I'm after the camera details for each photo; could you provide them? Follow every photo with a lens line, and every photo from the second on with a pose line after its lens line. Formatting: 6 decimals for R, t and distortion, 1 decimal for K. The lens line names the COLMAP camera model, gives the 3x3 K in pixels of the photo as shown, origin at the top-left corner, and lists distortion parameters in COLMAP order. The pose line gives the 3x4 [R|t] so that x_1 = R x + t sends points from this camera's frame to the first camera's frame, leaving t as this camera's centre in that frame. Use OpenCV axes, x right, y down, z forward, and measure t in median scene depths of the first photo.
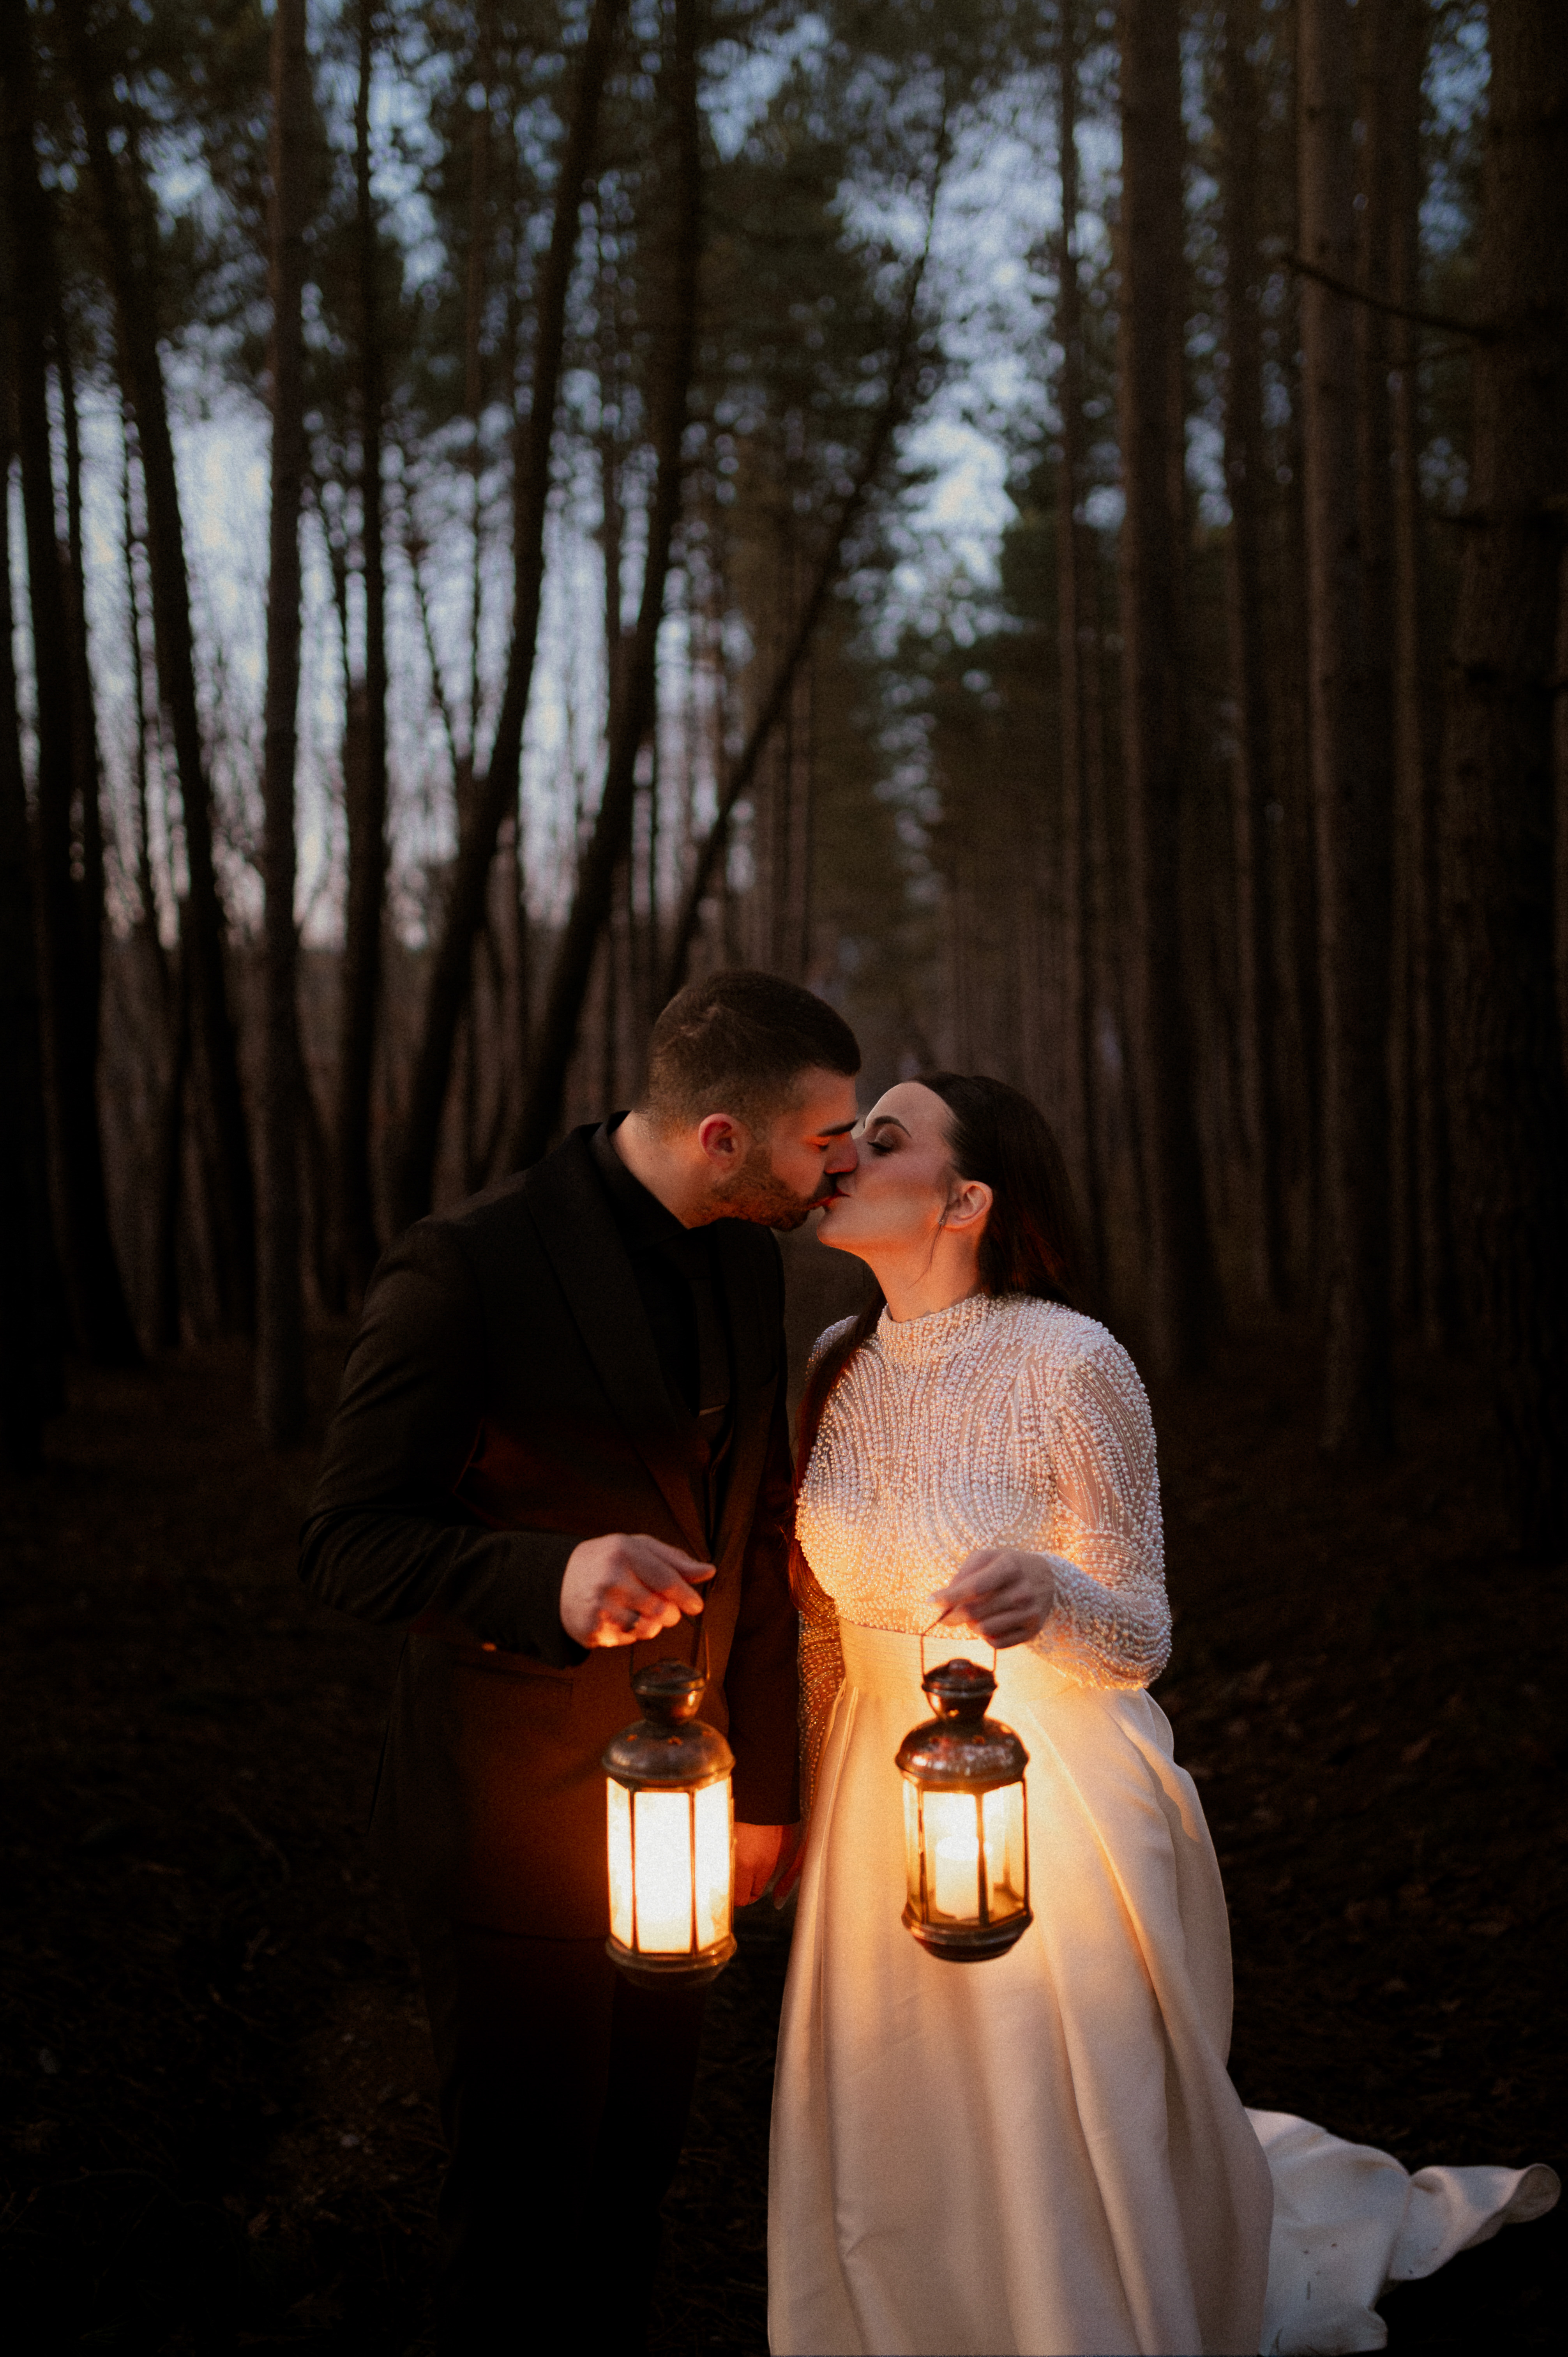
lens RADIAL K [[2318.5, 0, 784.0], [0, 2318.5, 1178.5], [0, 0, 1]] dist [-0.008965, 0.000880]
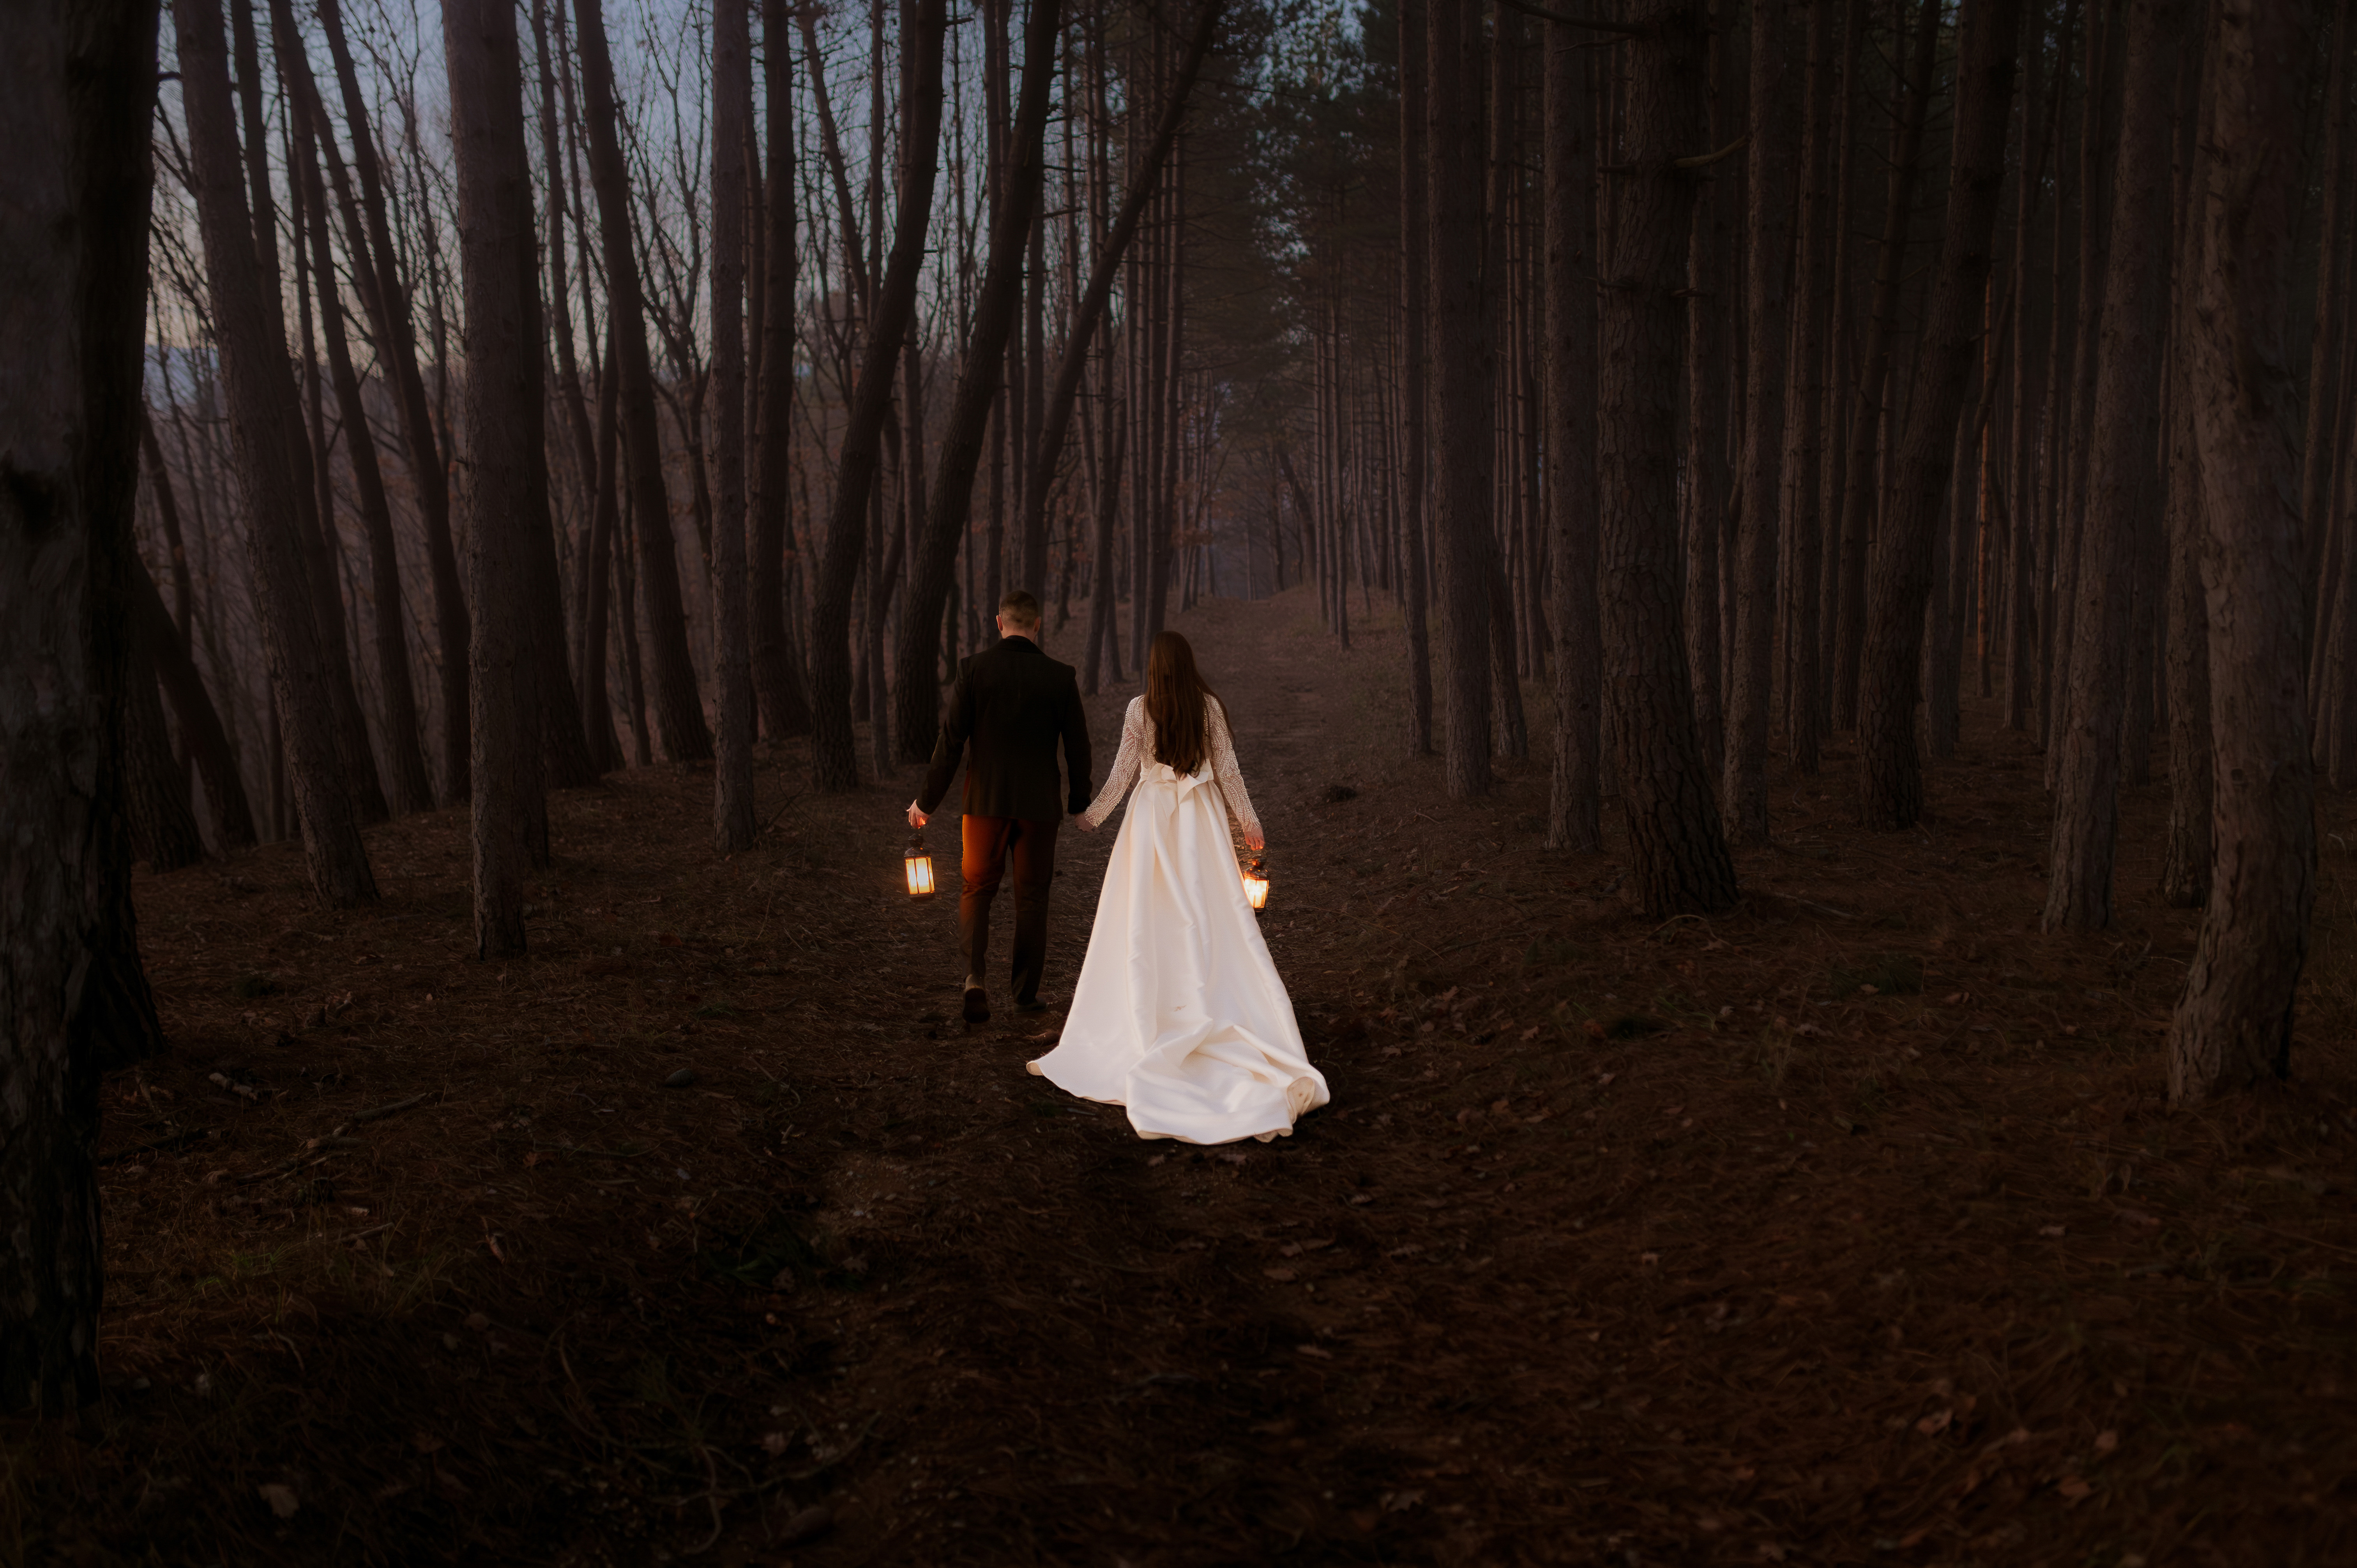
lens RADIAL K [[2318.5, 0, 1178.5], [0, 2318.5, 784.0], [0, 0, 1]] dist [-0.008965, 0.000880]
pose [[0.999985, 0.003386, 0.004221, 0.019745], [-0.003706, 0.996921, 0.078325, -0.021017], [-0.003943, -0.078339, 0.996919, -0.299068]]
